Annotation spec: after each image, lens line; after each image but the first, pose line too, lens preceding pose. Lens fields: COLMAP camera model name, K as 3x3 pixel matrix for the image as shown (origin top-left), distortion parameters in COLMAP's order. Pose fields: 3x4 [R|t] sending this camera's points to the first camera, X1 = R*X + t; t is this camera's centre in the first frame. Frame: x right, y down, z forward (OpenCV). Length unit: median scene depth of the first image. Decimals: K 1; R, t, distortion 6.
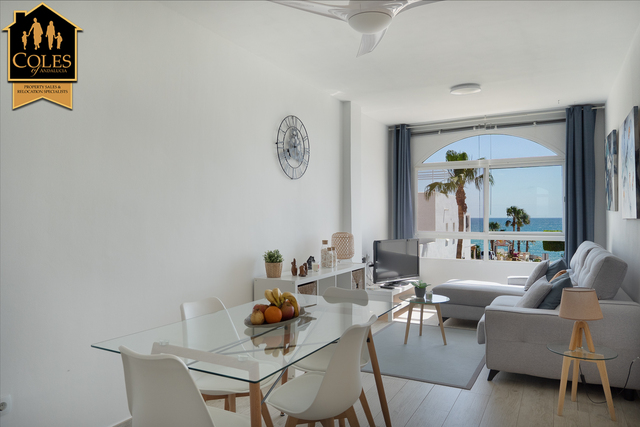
lens RADIAL K [[463.5, 0, 320.0], [0, 463.5, 213.5], [0, 0, 1]] dist [0.001133, 0.002467]
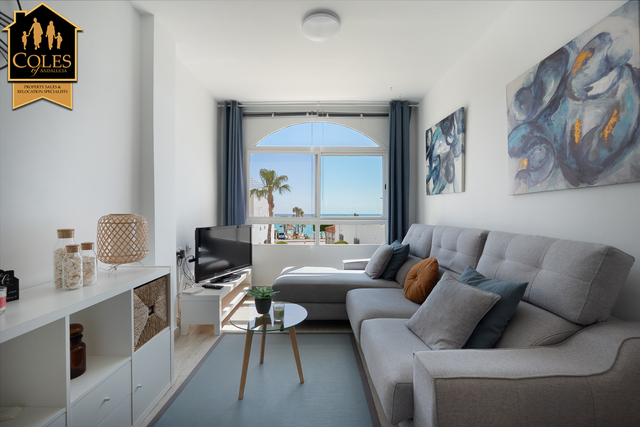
lens RADIAL K [[265.8, 0, 318.2], [0, 265.8, 215.0], [0, 0, 1]] dist [-0.002486, -0.000866]
pose [[0.881481, 0.000351, 0.472219, 0.082580], [-0.005965, 0.999928, 0.010391, 0.029321], [-0.472182, -0.011976, 0.881420, 0.485701]]
